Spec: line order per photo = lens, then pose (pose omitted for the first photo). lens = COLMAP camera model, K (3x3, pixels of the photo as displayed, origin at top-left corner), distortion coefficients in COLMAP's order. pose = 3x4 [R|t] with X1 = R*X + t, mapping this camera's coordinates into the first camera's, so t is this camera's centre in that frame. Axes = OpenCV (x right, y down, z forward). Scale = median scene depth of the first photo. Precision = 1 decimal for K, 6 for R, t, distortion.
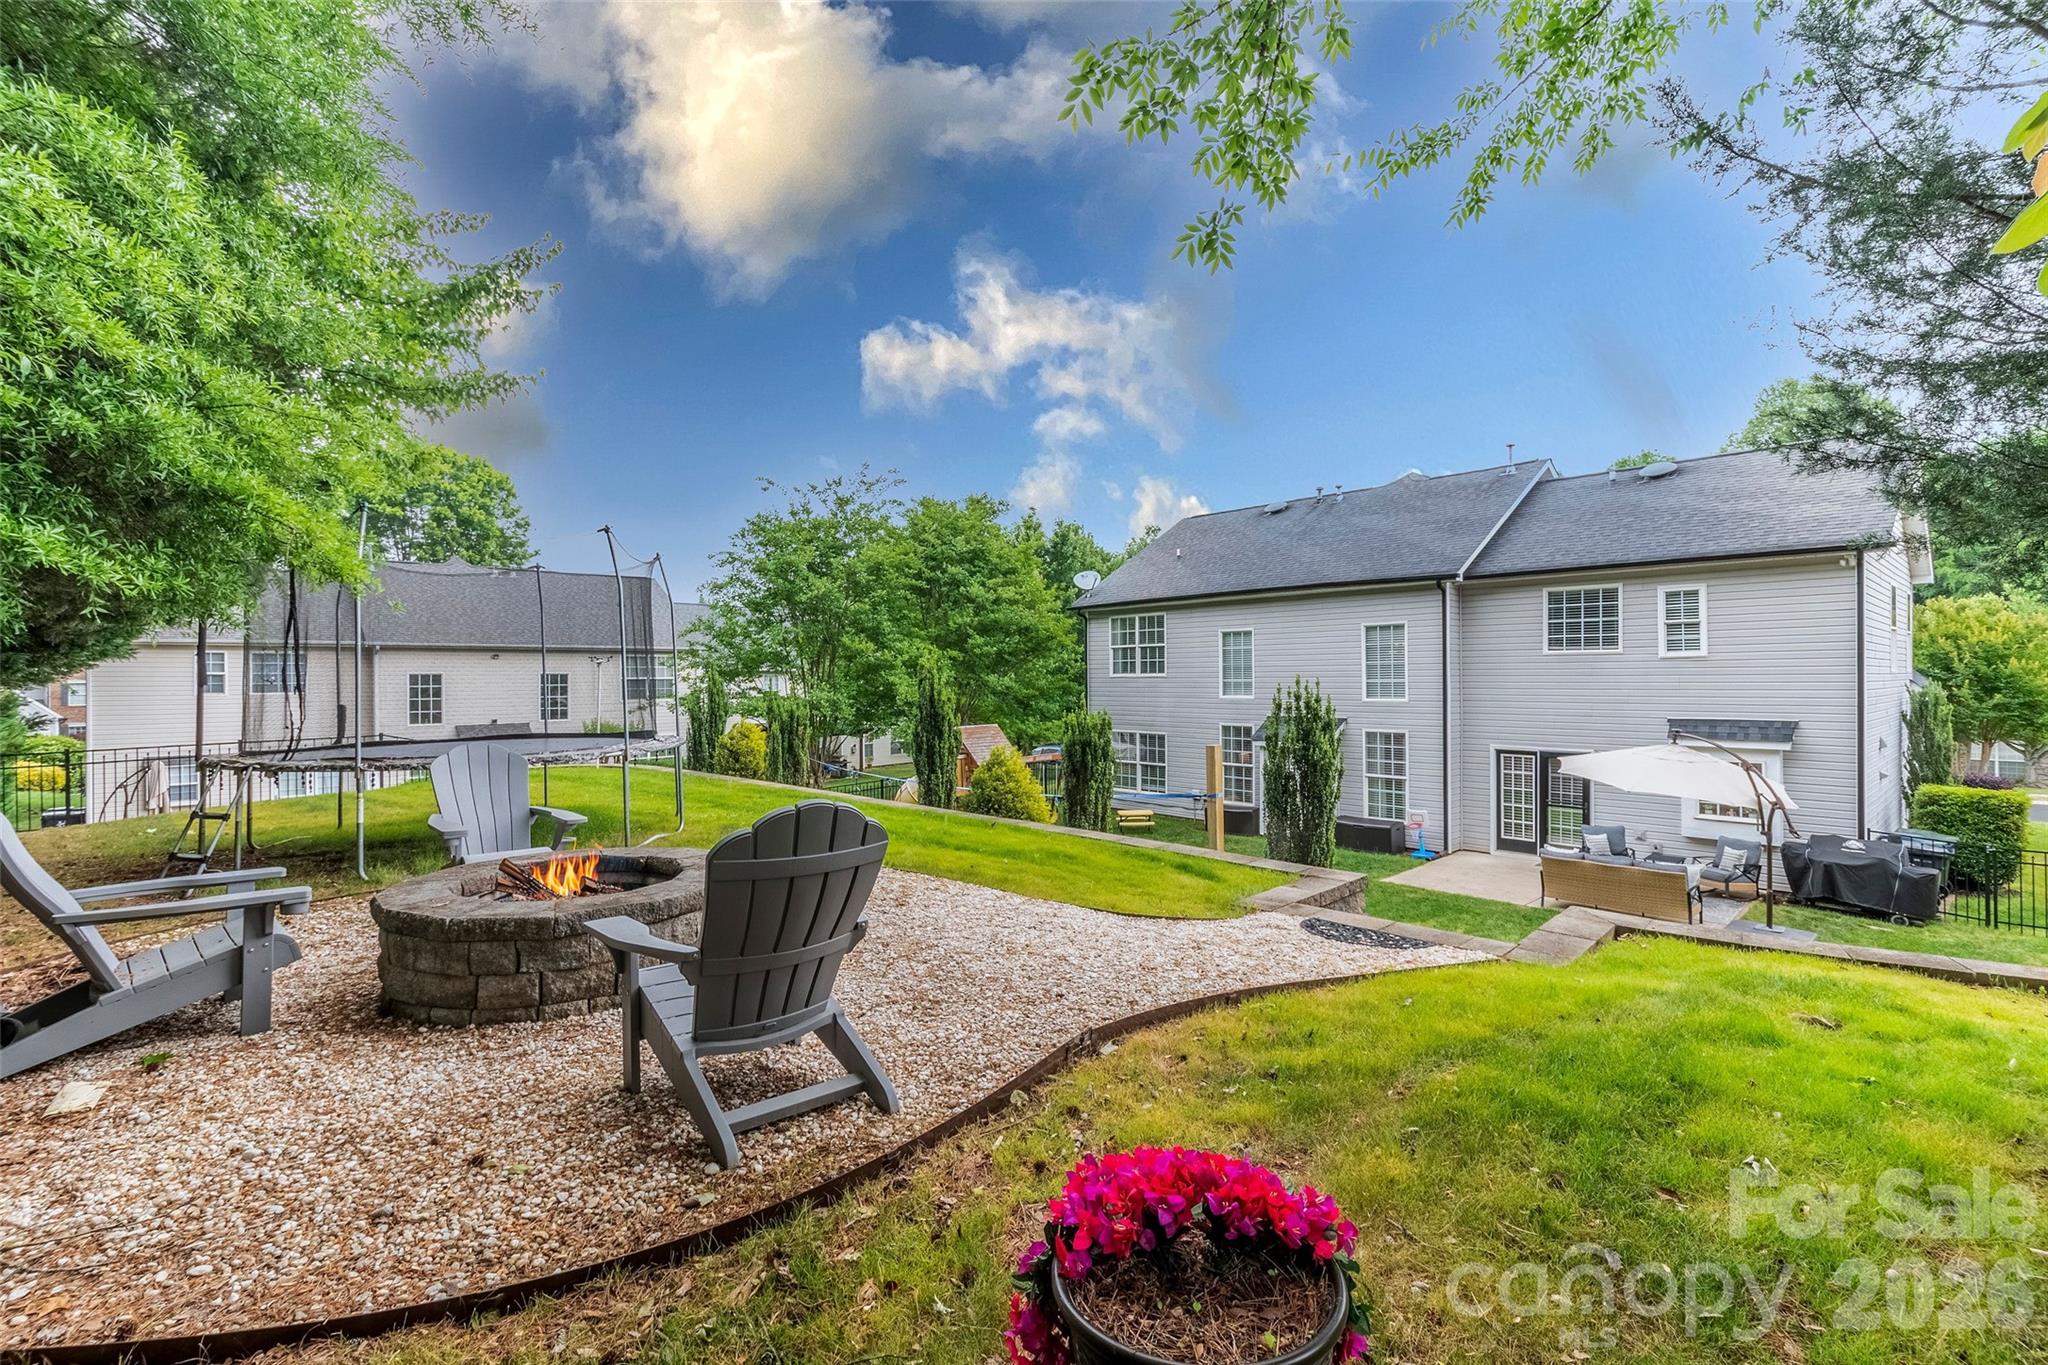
lens RADIAL K [[878.6, 0, 1024.0], [0, 878.6, 682.5], [0, 0, 1]] dist [-0.000397, 0.000488]
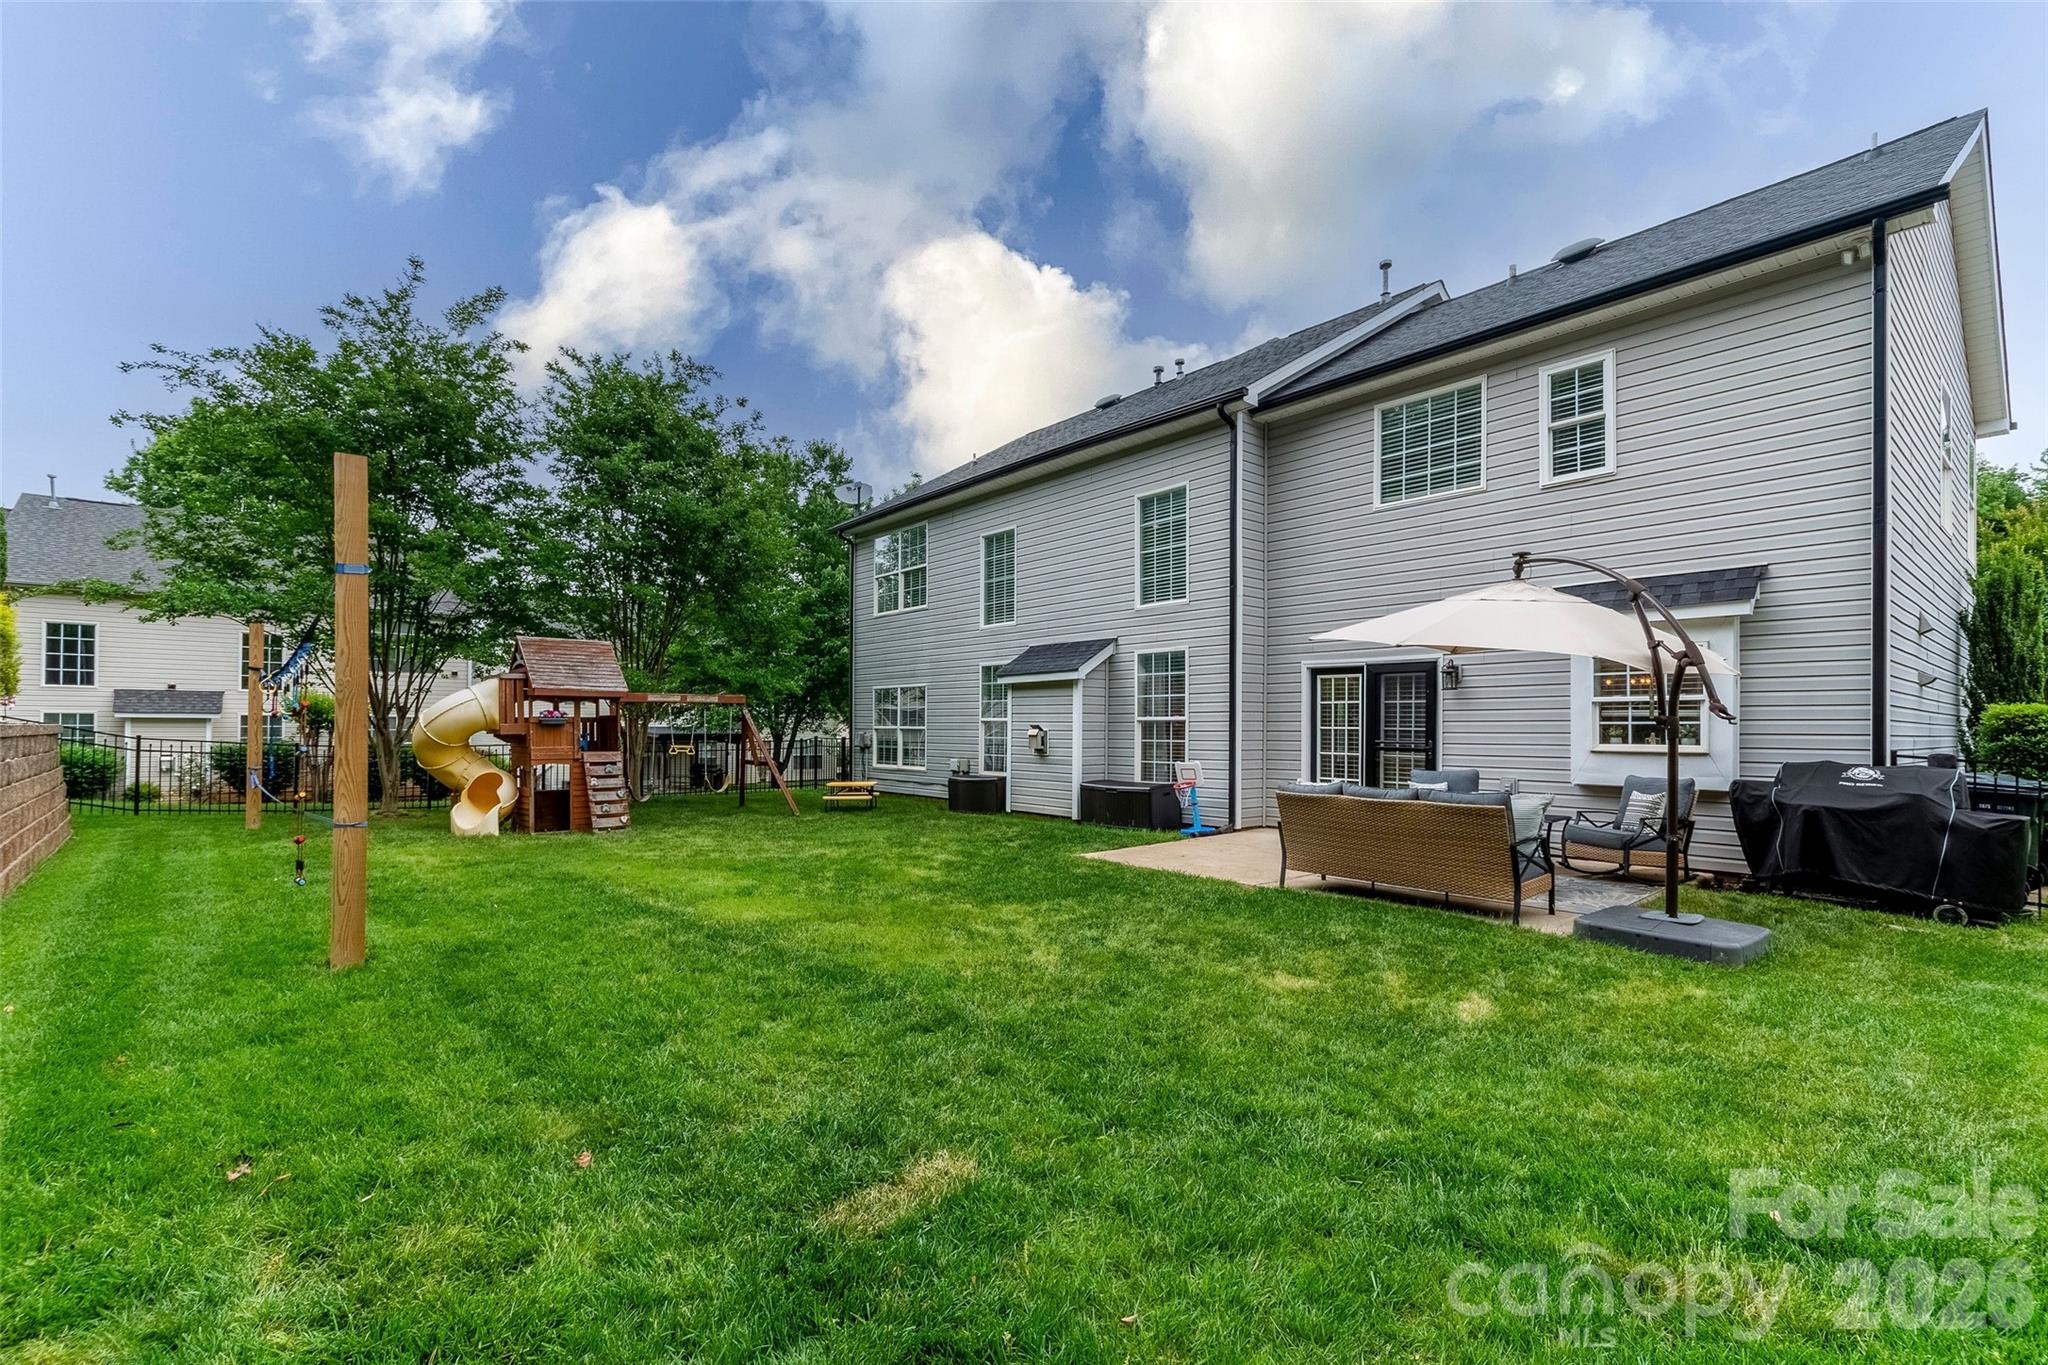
lens RADIAL K [[873.7, 0, 1022.3], [0, 873.7, 732.5], [0, 0, 1]] dist [-0.002394, -0.001136]
pose [[0.999215, 0.009837, -0.038371, 0.366729], [-0.009832, 0.999952, 0.000301, 0.130826], [0.038373, 0.000076, 0.999264, 0.365249]]
